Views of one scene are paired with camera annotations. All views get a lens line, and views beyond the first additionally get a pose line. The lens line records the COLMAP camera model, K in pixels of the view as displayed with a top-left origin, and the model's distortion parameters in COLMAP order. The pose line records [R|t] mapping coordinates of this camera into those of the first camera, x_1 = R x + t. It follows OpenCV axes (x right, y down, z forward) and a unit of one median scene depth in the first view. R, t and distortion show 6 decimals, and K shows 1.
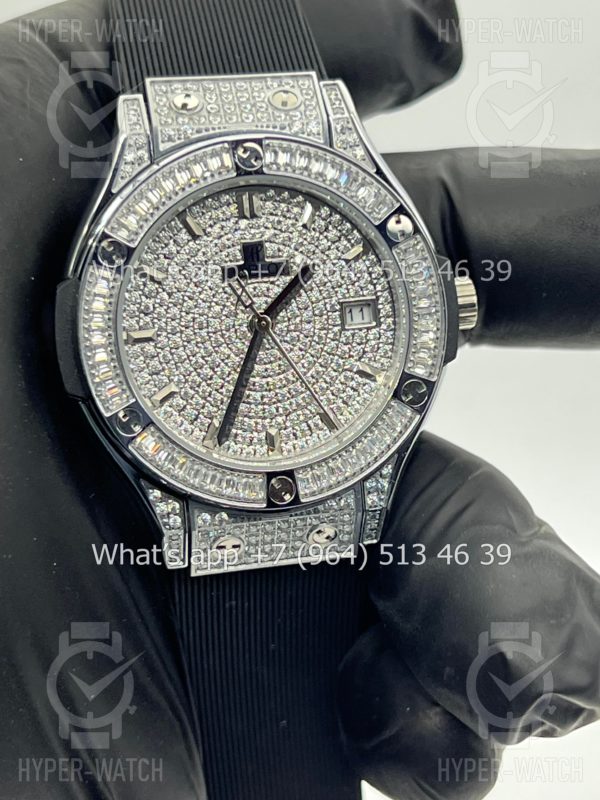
lens RADIAL K [[1861.1, 0, 300.0], [0, 1861.1, 400.0], [0, 0, 1]] dist [0.269872, -0.273052]
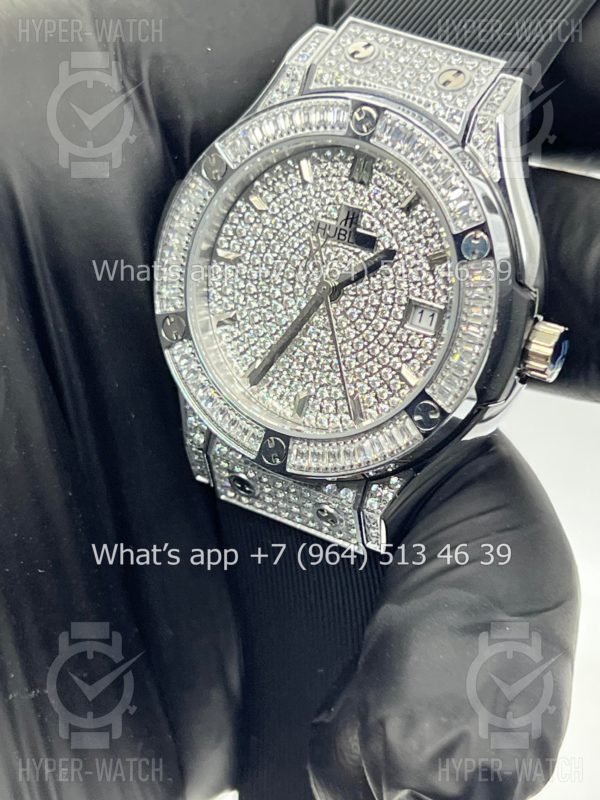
lens RADIAL K [[1861.1, 0, 300.0], [0, 1861.1, 400.0], [0, 0, 1]] dist [0.269872, -0.273052]
pose [[0.742716, 0.392361, -0.542610, 0.519895], [-0.358151, 0.917461, 0.173184, -0.150655], [0.565774, 0.065710, 0.821938, 0.191504]]
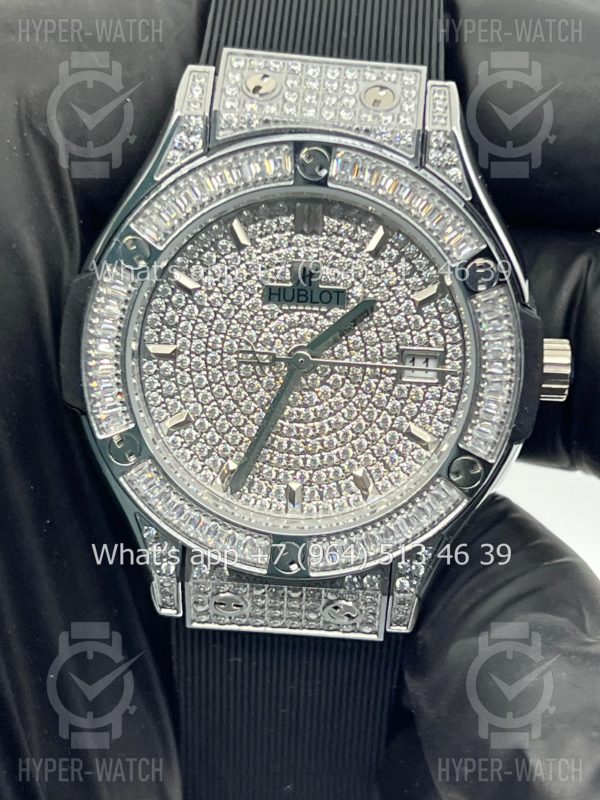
lens RADIAL K [[1861.1, 0, 300.0], [0, 1861.1, 400.0], [0, 0, 1]] dist [0.269872, -0.273052]
pose [[0.967560, 0.177585, -0.179697, 0.133641], [-0.163729, 0.982453, 0.089323, -0.098008], [0.192407, -0.057003, 0.979658, 0.169667]]
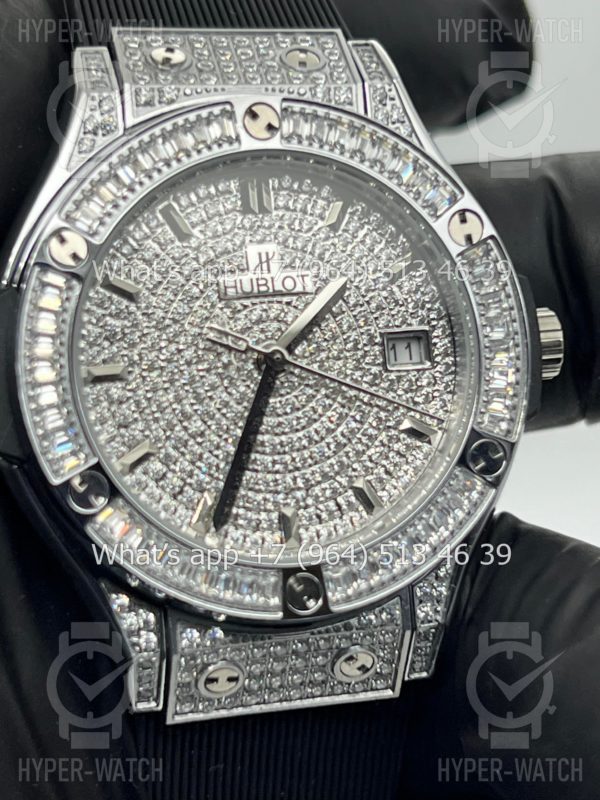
lens RADIAL K [[1861.1, 0, 300.0], [0, 1861.1, 400.0], [0, 0, 1]] dist [0.269872, -0.273052]
pose [[0.997348, 0.008030, 0.072329, -0.061749], [0.000220, 0.993556, -0.113340, 0.055006], [-0.072773, 0.113055, 0.990920, 0.294987]]
